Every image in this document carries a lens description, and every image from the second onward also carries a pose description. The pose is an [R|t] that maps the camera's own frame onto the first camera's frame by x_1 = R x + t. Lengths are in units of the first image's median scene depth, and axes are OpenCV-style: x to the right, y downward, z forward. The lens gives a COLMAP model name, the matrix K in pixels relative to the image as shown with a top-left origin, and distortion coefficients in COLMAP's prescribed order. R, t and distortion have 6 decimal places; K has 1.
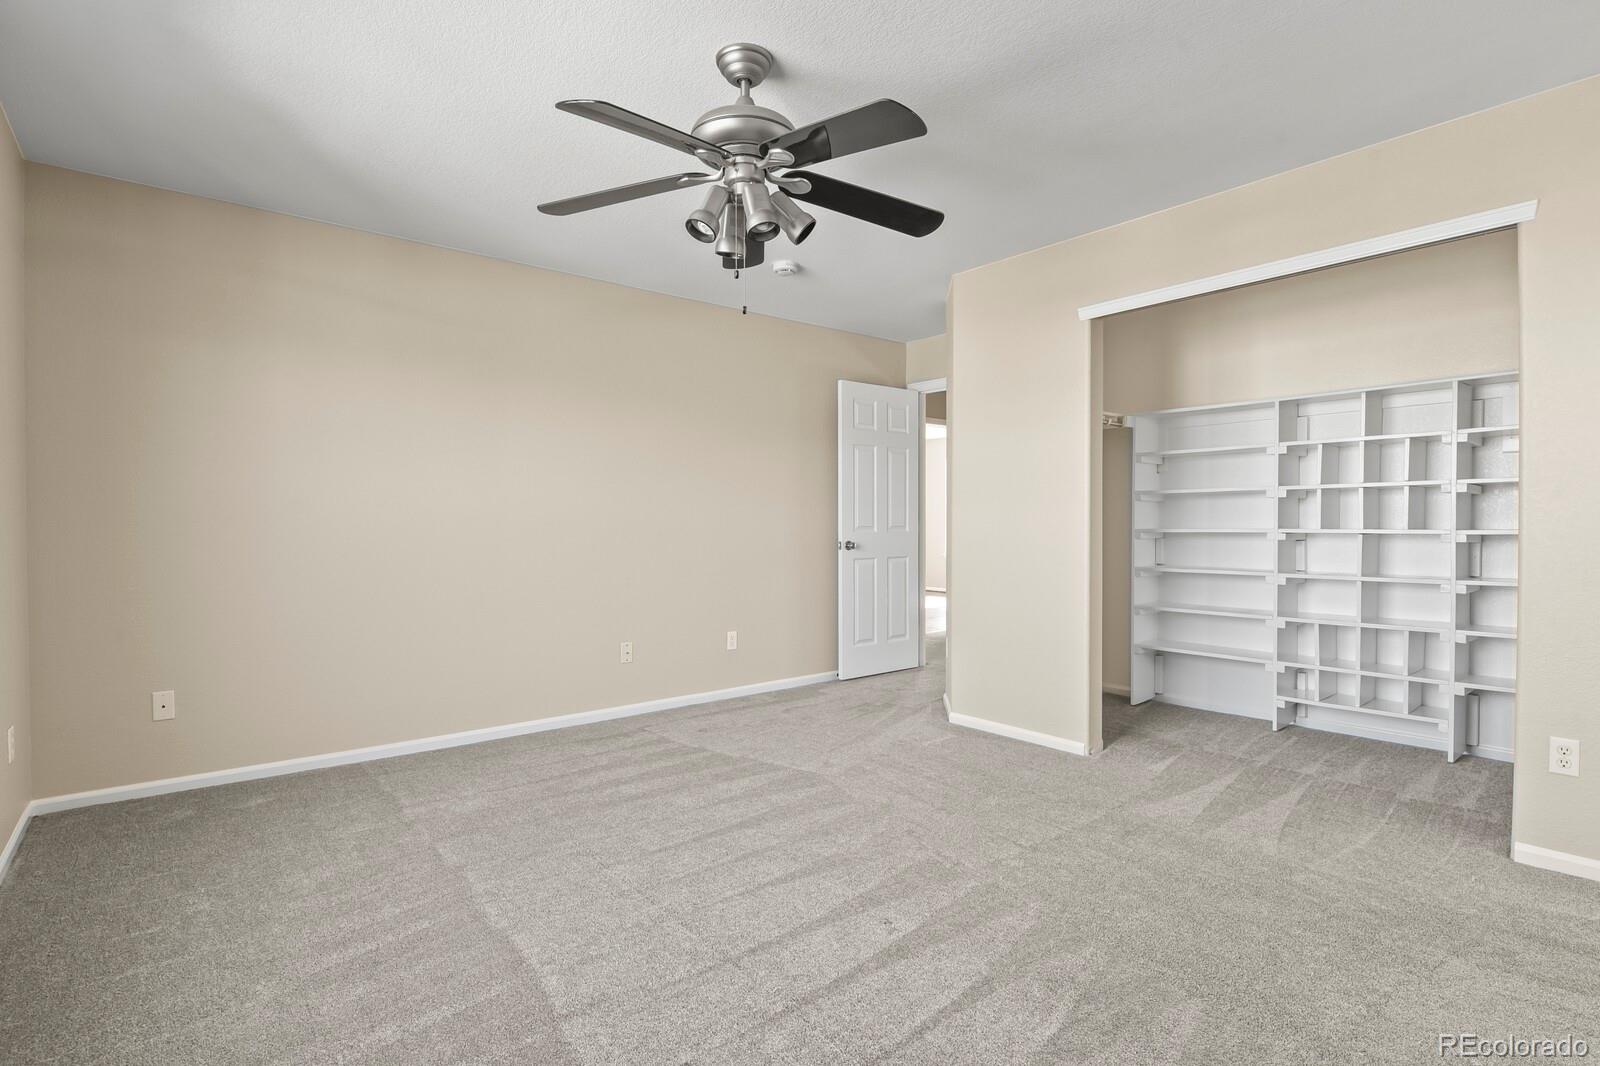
lens RADIAL K [[780.3, 0, 800.0], [0, 780.3, 533.0], [0, 0, 1]] dist [0.015178, -0.021779]
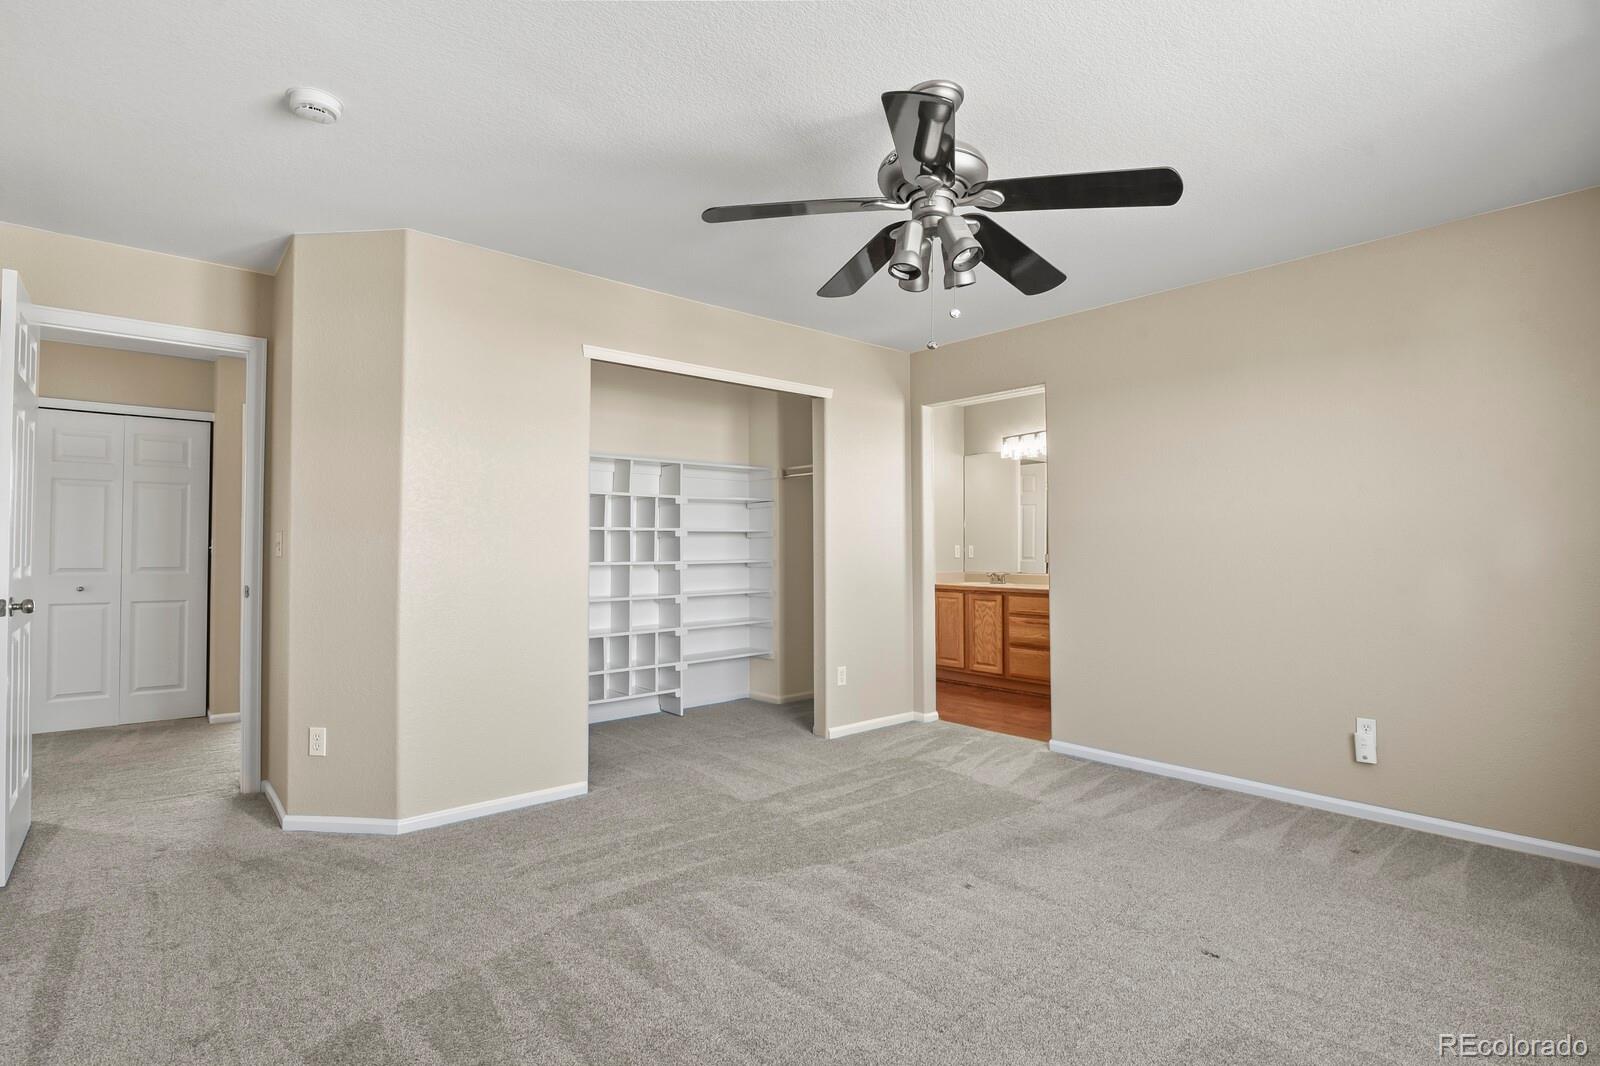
lens RADIAL K [[785.4, 0, 813.2], [0, 785.4, 536.7], [0, 0, 1]] dist [-0.018187, 0.000211]
pose [[-0.039660, 0.021353, 0.998985, -0.652340], [0.016855, 0.999644, -0.020698, -0.014609], [-0.999071, 0.016017, -0.040006, 0.755066]]
